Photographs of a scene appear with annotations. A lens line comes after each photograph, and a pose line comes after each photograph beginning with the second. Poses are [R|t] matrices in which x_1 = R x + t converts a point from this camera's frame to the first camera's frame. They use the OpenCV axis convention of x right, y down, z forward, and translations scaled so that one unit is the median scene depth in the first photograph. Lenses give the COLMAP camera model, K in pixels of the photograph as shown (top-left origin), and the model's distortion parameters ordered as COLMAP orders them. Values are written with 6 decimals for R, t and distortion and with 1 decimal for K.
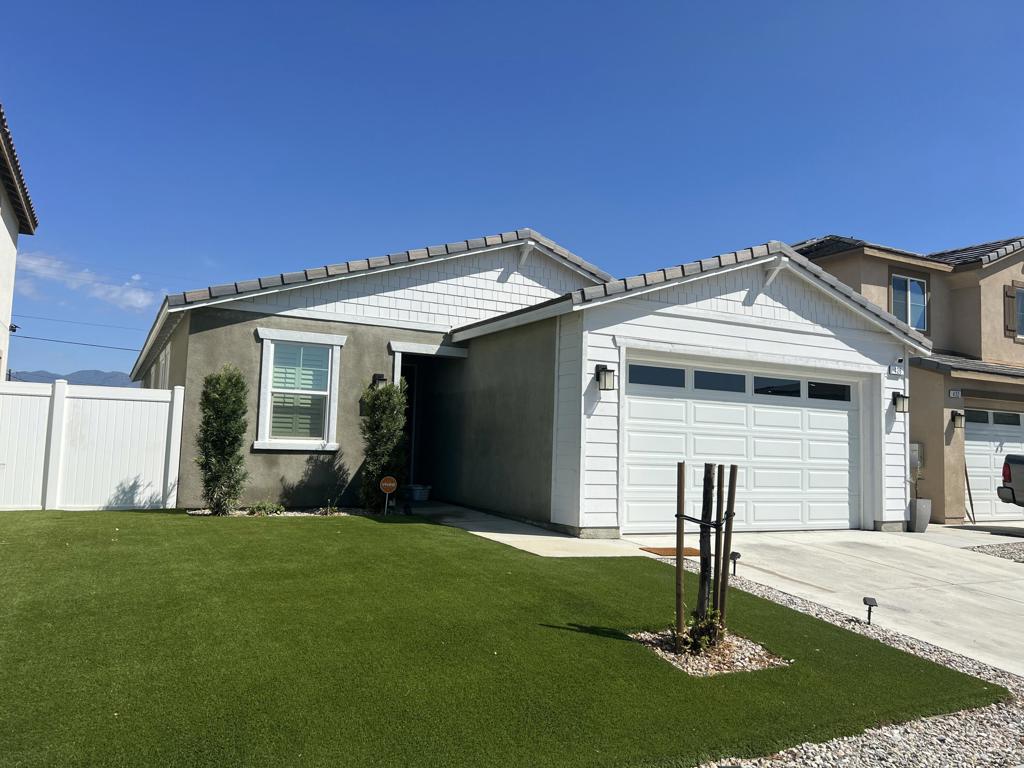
lens RADIAL K [[778.8, 0, 512.0], [0, 778.8, 384.0], [0, 0, 1]] dist [0.028937, -0.007662]
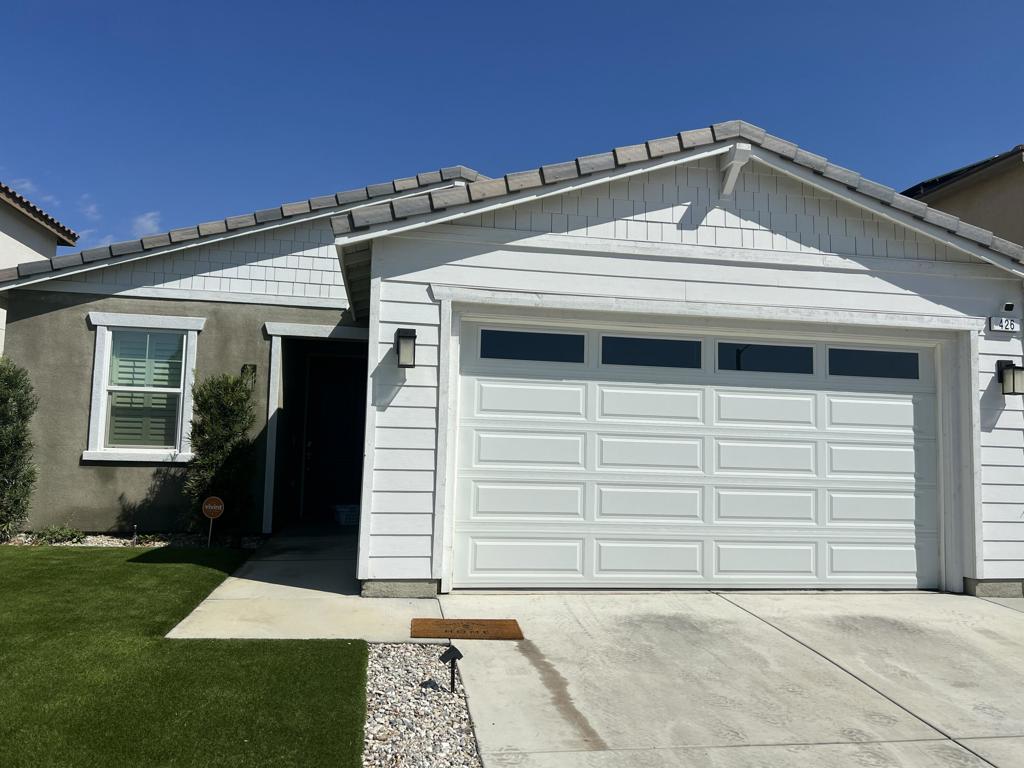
lens RADIAL K [[778.8, 0, 512.0], [0, 778.8, 384.0], [0, 0, 1]] dist [0.028937, -0.007662]
pose [[0.954320, -0.032618, -0.297000, 0.329445], [0.028471, 0.999427, -0.018279, 0.030069], [0.297426, 0.008988, 0.954703, 0.339256]]
